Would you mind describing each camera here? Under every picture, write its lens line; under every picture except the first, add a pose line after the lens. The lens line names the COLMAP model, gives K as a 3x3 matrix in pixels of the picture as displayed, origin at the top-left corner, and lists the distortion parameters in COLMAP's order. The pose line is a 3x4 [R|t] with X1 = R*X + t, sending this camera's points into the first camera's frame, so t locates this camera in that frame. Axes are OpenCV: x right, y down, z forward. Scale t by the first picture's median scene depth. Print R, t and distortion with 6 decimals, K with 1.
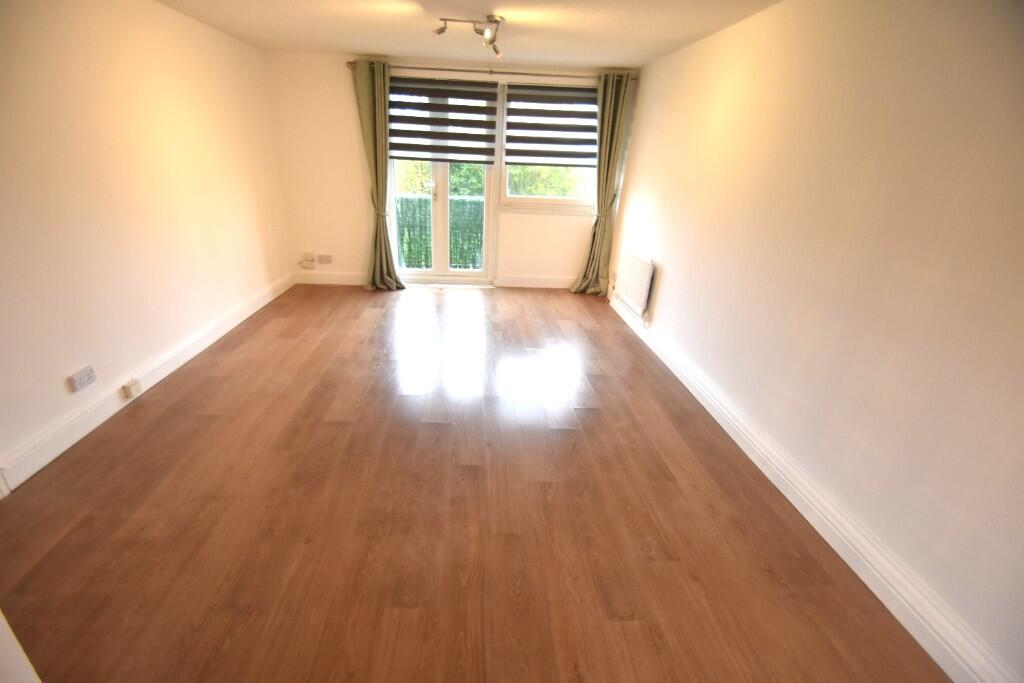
lens RADIAL K [[441.0, 0, 512.0], [0, 441.0, 341.5], [0, 0, 1]] dist [0.015535, -0.015864]
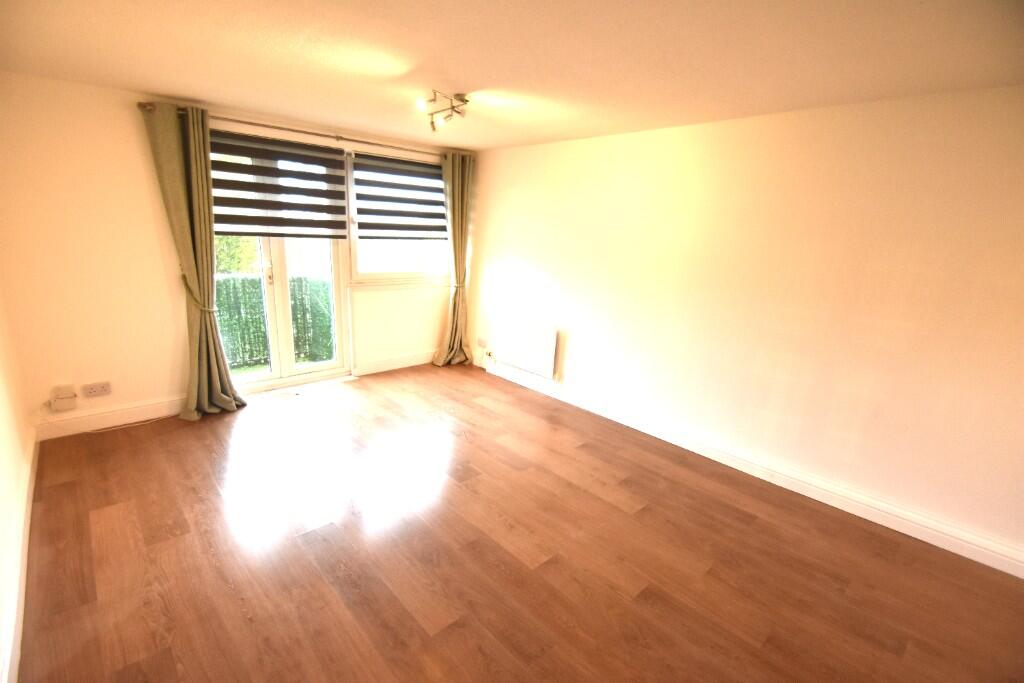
lens RADIAL K [[441.0, 0, 512.0], [0, 441.0, 341.5], [0, 0, 1]] dist [0.015535, -0.015864]
pose [[0.790108, -0.154732, 0.593117, -0.335928], [0.222750, 0.973942, -0.042650, -0.100539], [-0.571062, 0.165815, 0.803986, 0.162577]]
